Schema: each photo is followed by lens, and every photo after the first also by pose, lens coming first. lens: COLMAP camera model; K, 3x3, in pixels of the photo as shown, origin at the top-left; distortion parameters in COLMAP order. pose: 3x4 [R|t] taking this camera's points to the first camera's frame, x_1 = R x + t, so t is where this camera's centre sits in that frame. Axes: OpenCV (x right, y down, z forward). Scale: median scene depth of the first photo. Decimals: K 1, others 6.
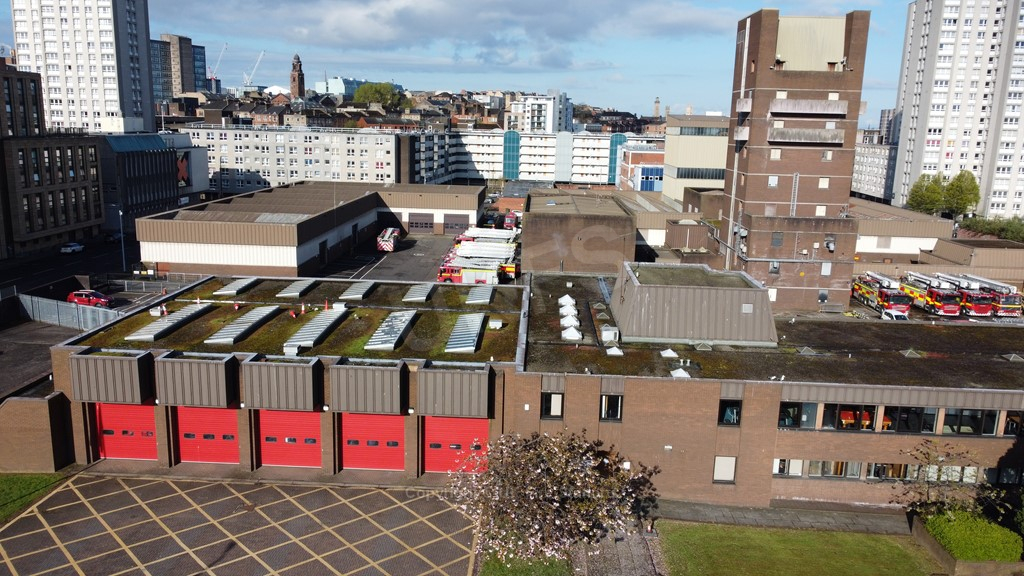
lens RADIAL K [[773.7, 0, 512.0], [0, 773.7, 287.1], [0, 0, 1]] dist [0.010117, -0.013643]
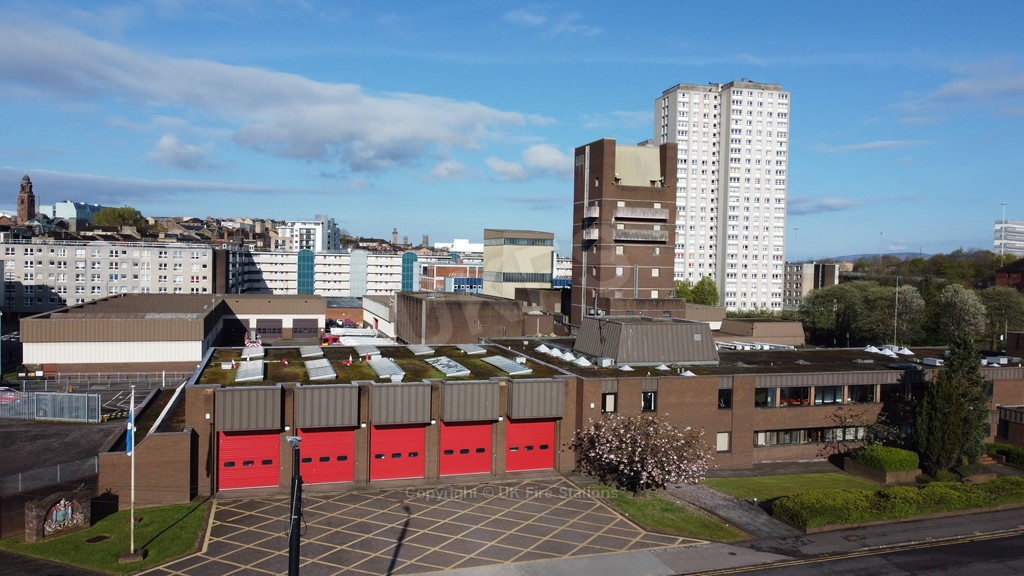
lens RADIAL K [[773.7, 0, 512.3], [0, 773.7, 287.7], [0, 0, 1]] dist [0.010117, -0.013643]
pose [[0.941239, -0.017482, 0.337289, -0.234212], [0.073034, 0.985566, -0.152725, 0.063284], [-0.329751, 0.168385, 0.928930, -0.090611]]
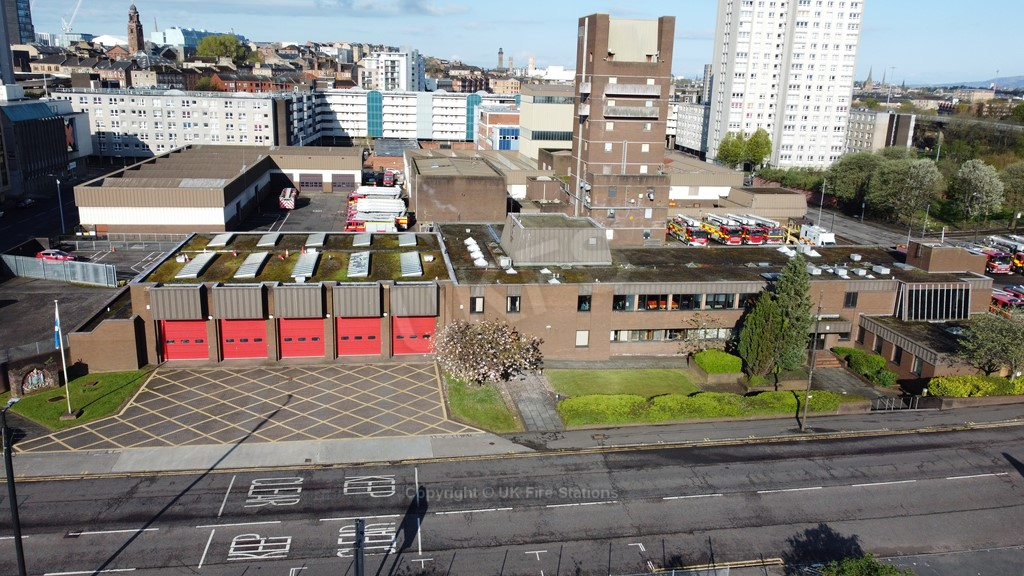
lens RADIAL K [[773.7, 0, 511.7], [0, 773.7, 286.4], [0, 0, 1]] dist [0.010117, -0.013643]
pose [[0.980824, -0.047209, 0.189094, -0.075919], [0.035237, 0.997185, 0.066181, 0.005023], [-0.191686, -0.058249, 0.979726, -0.245035]]
